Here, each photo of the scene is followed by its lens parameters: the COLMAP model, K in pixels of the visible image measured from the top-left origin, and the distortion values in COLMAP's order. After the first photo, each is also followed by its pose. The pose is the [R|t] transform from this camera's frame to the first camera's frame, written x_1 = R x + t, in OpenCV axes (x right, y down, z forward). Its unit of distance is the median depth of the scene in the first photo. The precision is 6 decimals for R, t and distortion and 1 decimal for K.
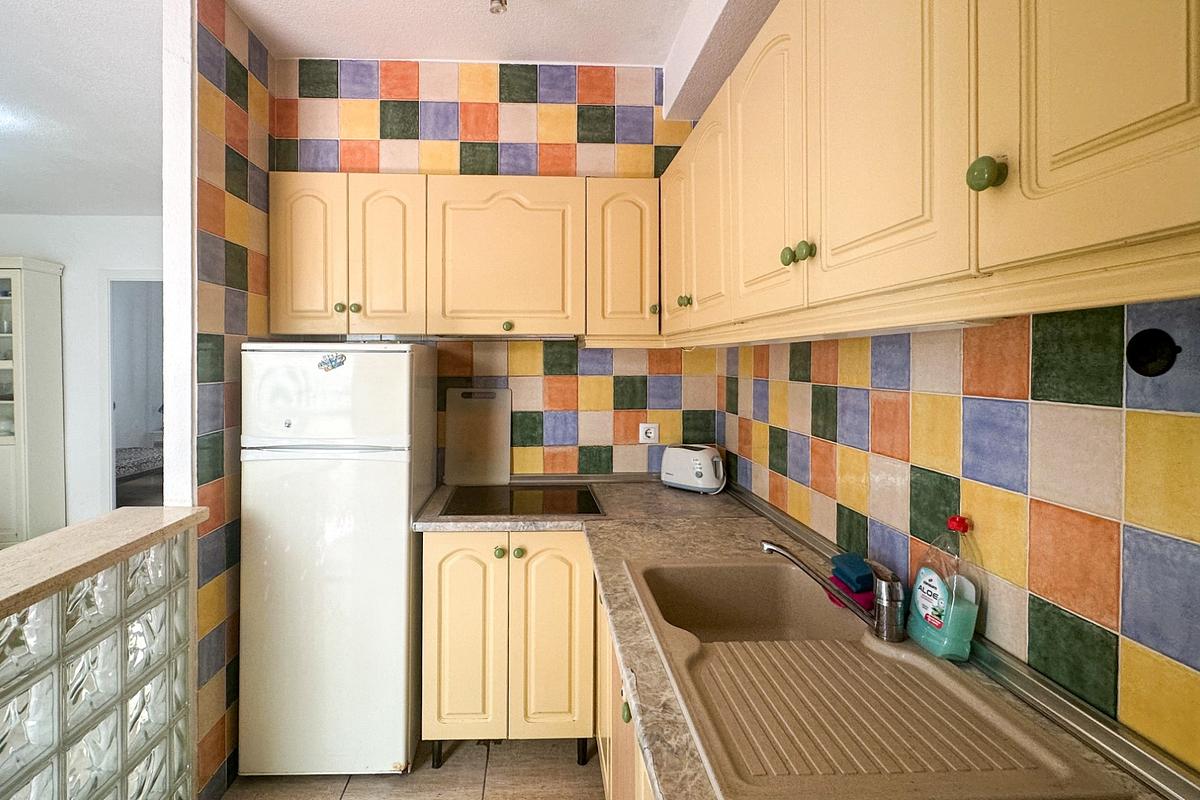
lens RADIAL K [[597.6, 0, 550.8], [0, 597.6, 362.7], [0, 0, 1]] dist [-0.000677, -0.000555]
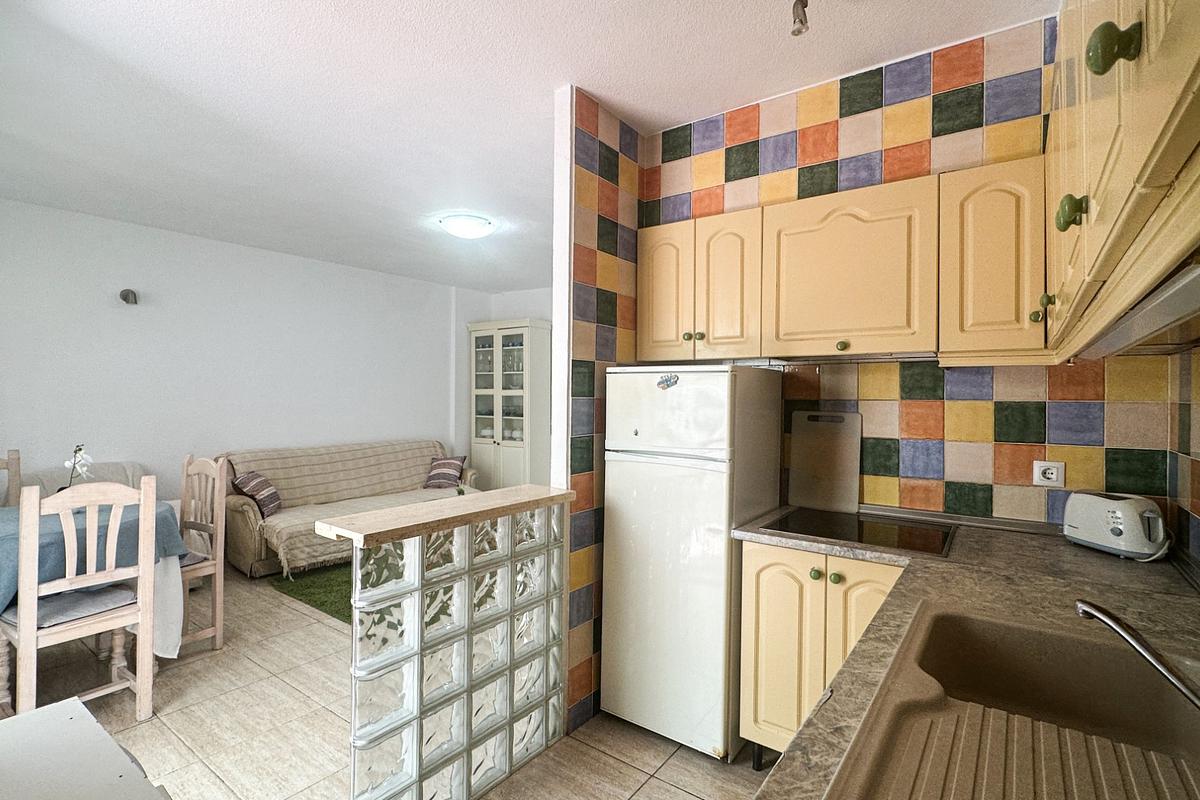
lens RADIAL K [[568.0, 0, 593.0], [0, 568.0, 390.6], [0, 0, 1]] dist [-0.000727, -0.000581]
pose [[0.785970, 0.001600, -0.618263, 0.178505], [-0.012711, 0.999827, -0.013573, 0.028675], [0.618134, 0.018527, 0.785854, 0.028826]]
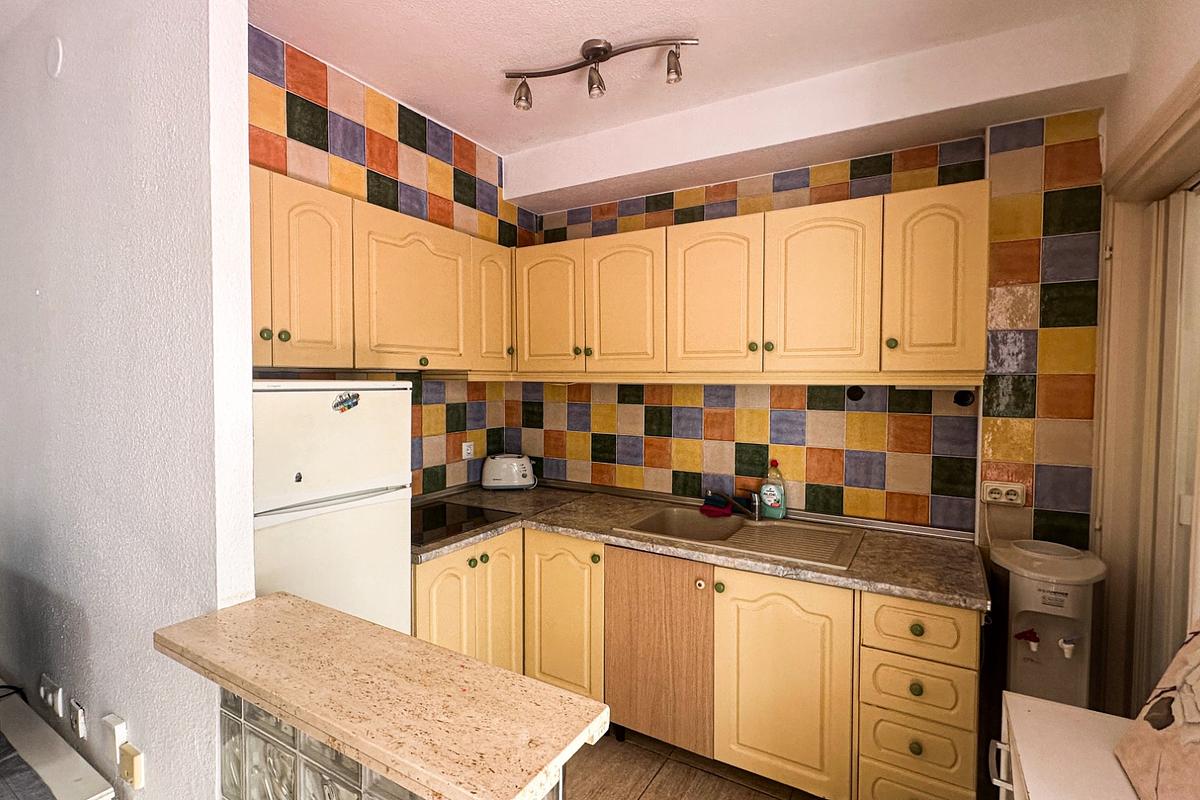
lens RADIAL K [[568.0, 0, 610.3], [0, 568.0, 390.1], [0, 0, 1]] dist [-0.000727, -0.000581]
pose [[0.521571, -0.016676, 0.853045, -0.761106], [-0.002184, 0.999780, 0.020879, -0.032101], [-0.853205, -0.012753, 0.521420, 0.184676]]
